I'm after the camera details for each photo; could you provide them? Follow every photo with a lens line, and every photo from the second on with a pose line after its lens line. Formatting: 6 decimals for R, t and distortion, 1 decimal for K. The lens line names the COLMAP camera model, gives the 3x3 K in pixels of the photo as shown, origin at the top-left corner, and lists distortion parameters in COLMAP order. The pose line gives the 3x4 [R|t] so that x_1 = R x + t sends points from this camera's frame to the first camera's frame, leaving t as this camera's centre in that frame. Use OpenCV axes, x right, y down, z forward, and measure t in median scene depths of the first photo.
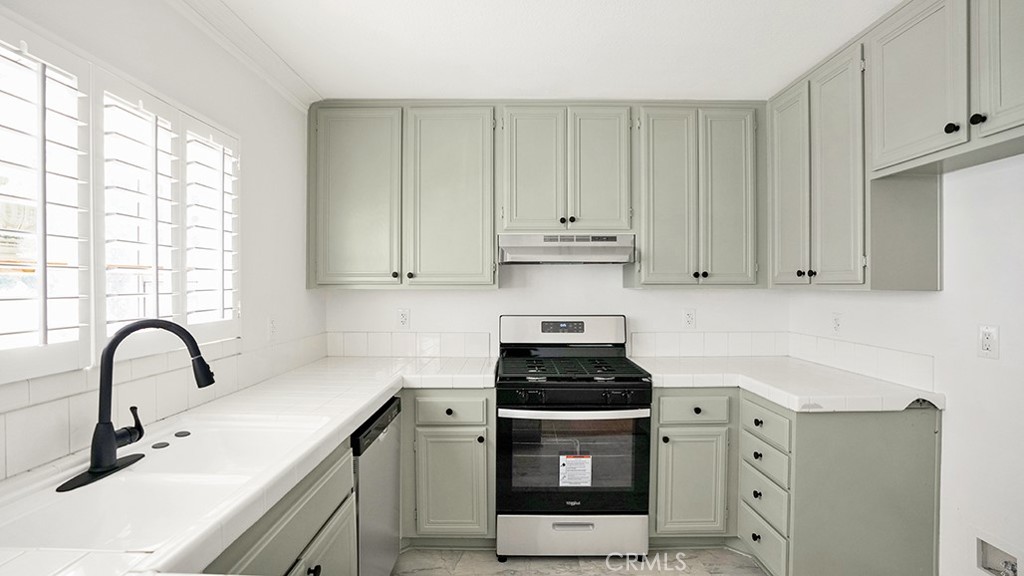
lens RADIAL K [[476.5, 0, 509.4], [0, 476.5, 288.7], [0, 0, 1]] dist [-0.074548, 0.025692]
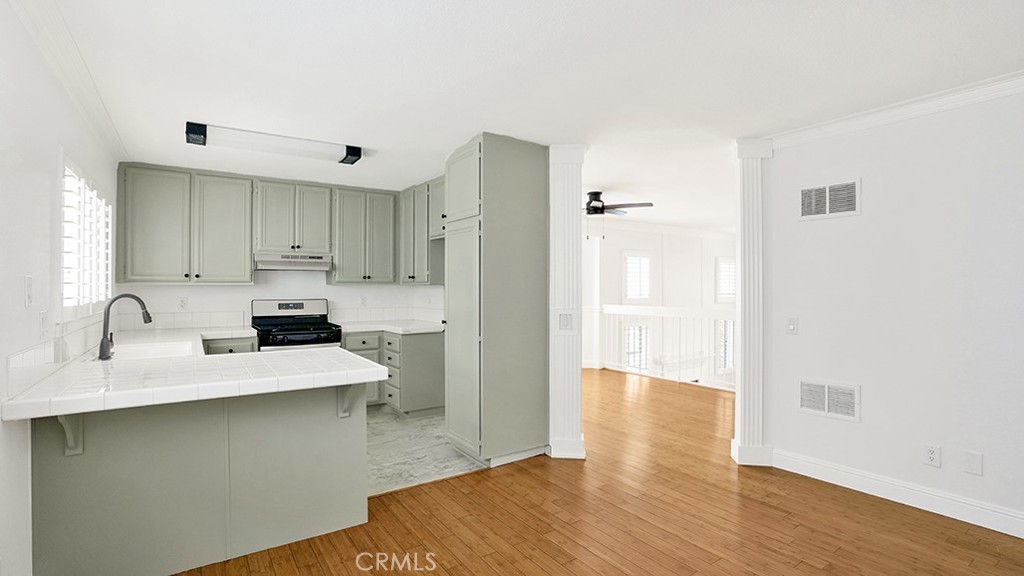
lens RADIAL K [[476.5, 0, 509.4], [0, 476.5, 288.7], [0, 0, 1]] dist [-0.074548, 0.025692]
pose [[0.817238, -0.001116, 0.576299, -0.269157], [0.003624, 0.999988, -0.003202, 0.028045], [-0.576289, 0.004705, 0.817233, -1.045014]]
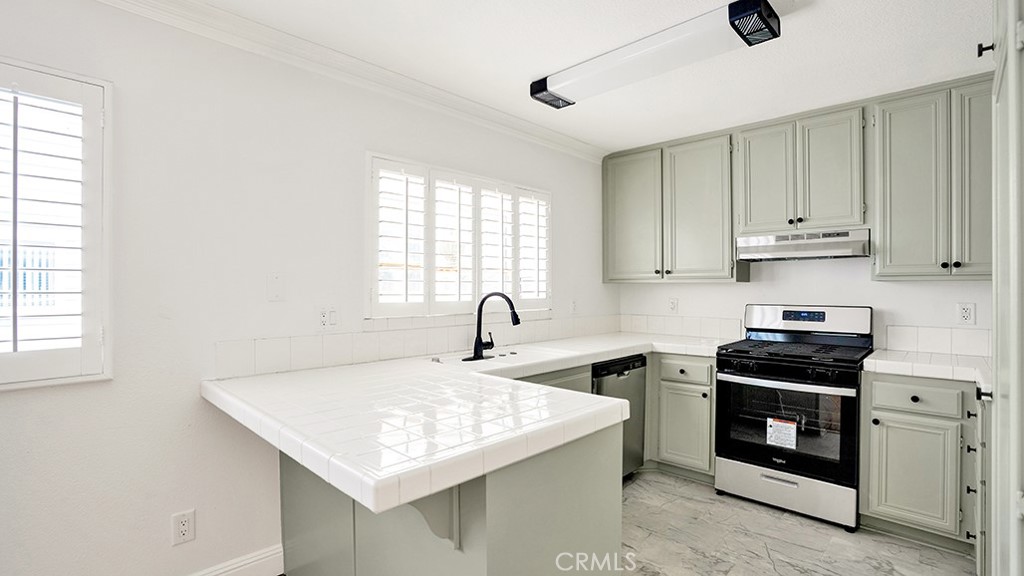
lens RADIAL K [[476.5, 0, 509.4], [0, 476.5, 288.7], [0, 0, 1]] dist [-0.074548, 0.025692]
pose [[0.721244, 0.001765, -0.692679, 0.429926], [-0.007250, 0.999961, -0.005002, 0.031557], [0.692644, 0.008630, 0.721228, -0.303275]]
